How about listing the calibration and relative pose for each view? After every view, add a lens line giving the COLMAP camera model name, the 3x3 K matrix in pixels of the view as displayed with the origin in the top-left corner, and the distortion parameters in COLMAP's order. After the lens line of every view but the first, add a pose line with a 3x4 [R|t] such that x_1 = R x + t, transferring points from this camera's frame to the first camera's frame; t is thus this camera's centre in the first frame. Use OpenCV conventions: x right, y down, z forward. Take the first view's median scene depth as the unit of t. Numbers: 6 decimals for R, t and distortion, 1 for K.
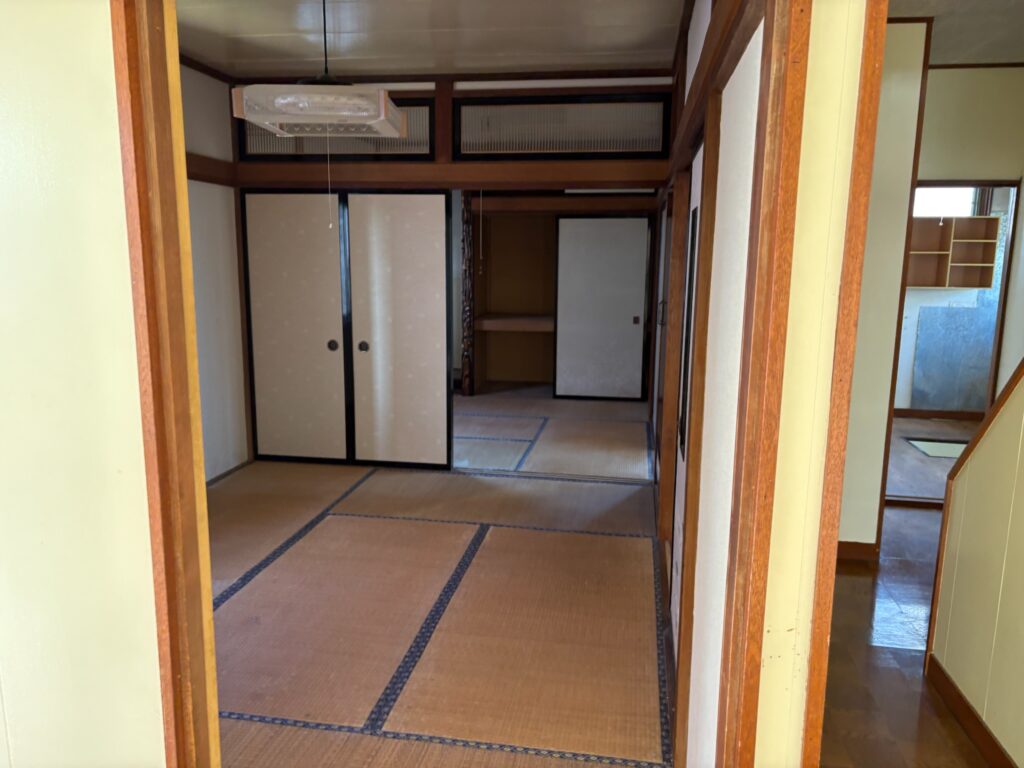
lens RADIAL K [[770.1, 0, 510.8], [0, 770.1, 385.6], [0, 0, 1]] dist [0.009531, 0.002711]
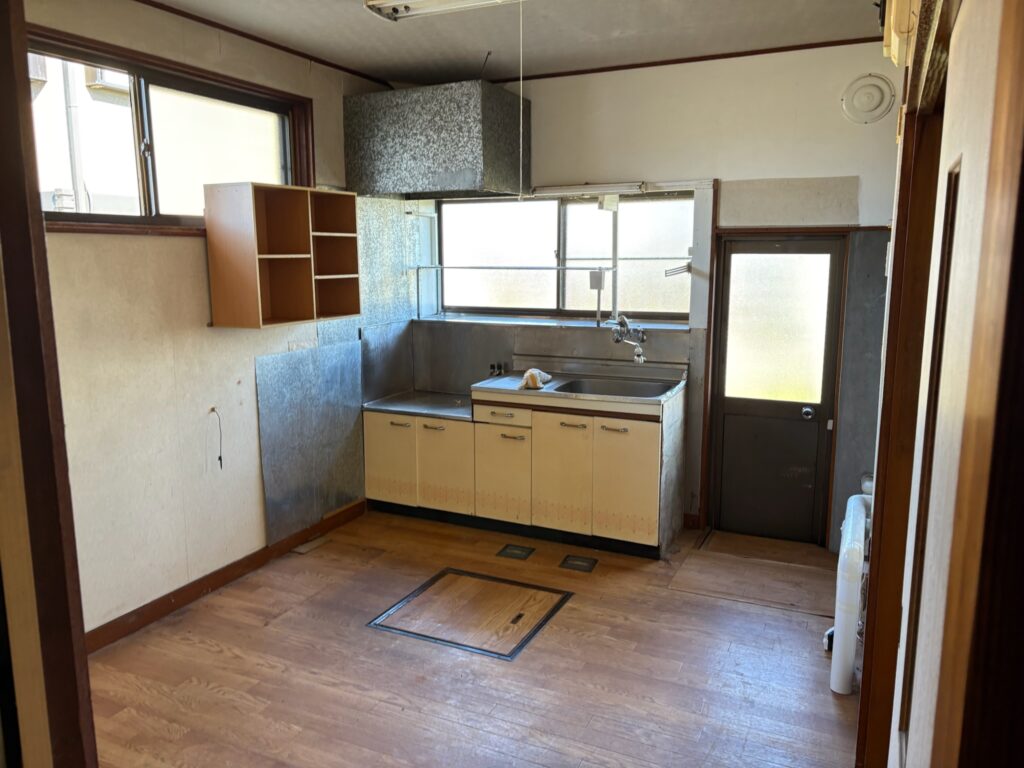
lens RADIAL K [[770.1, 0, 511.9], [0, 770.1, 388.9], [0, 0, 1]] dist [0.009531, 0.002711]
pose [[0.282289, -0.162790, 0.945416, 0.073037], [0.171628, 0.978168, 0.117184, -0.113663], [-0.943852, 0.129180, 0.304065, 0.677742]]
